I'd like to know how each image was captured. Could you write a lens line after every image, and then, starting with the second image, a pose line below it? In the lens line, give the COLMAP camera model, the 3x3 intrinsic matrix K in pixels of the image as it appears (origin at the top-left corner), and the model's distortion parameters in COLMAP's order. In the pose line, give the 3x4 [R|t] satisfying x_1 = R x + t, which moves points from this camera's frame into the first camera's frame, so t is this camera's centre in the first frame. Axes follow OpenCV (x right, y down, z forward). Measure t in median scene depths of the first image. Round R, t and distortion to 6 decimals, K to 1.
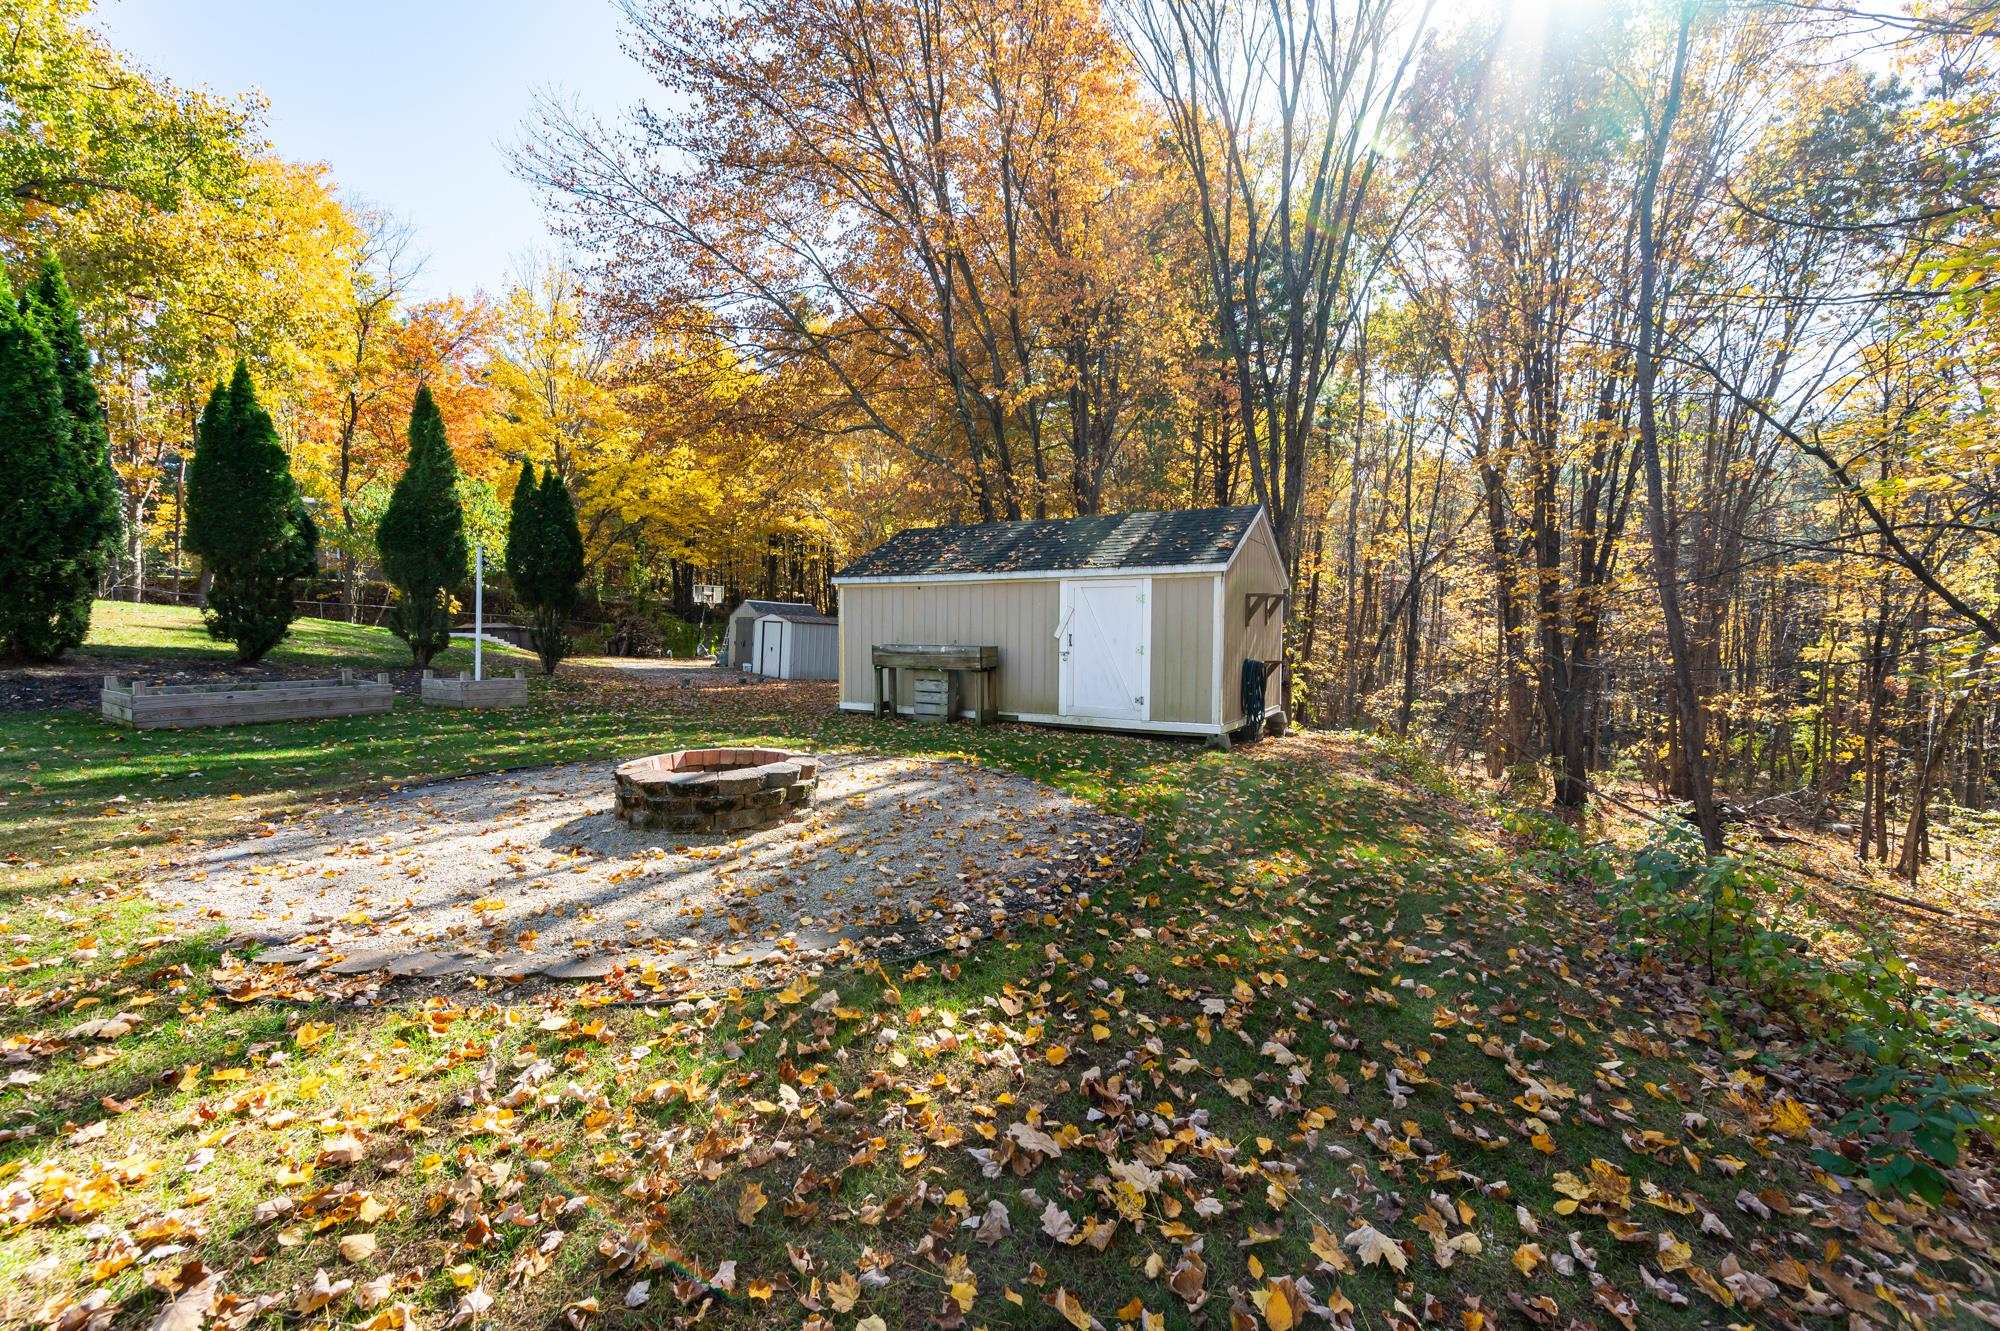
lens RADIAL K [[833.9, 0, 1004.5], [0, 833.9, 663.7], [0, 0, 1]] dist [-0.001839, -0.002865]
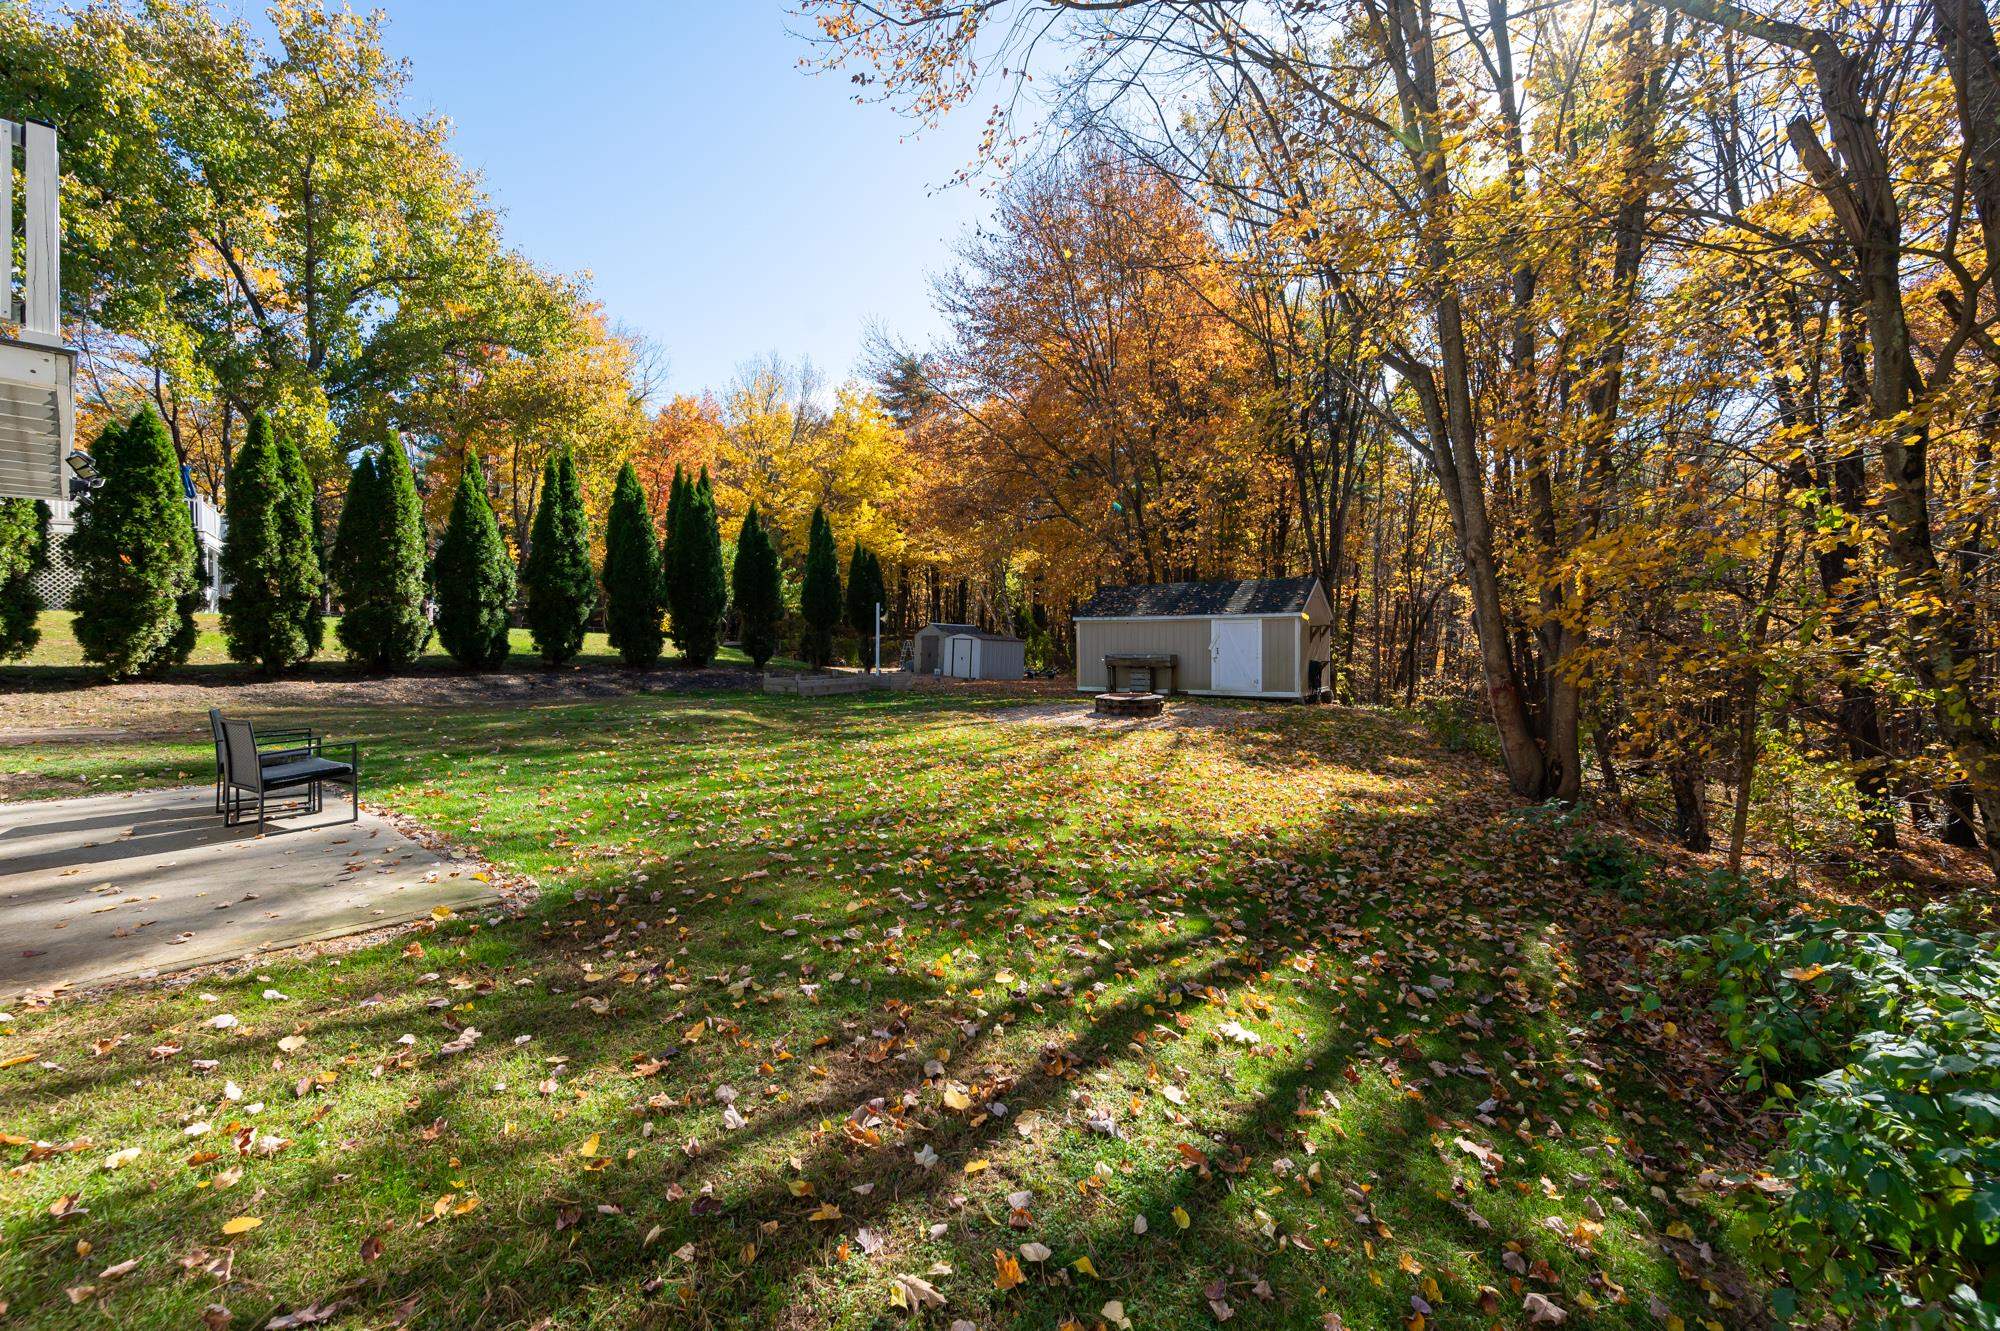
lens RADIAL K [[833.9, 0, 994.8], [0, 833.9, 665.2], [0, 0, 1]] dist [-0.001839, -0.002865]
pose [[0.998254, -0.009736, -0.058264, -0.295370], [0.009281, 0.999924, -0.008075, 0.013561], [0.058338, 0.007520, 0.998269, -0.869554]]
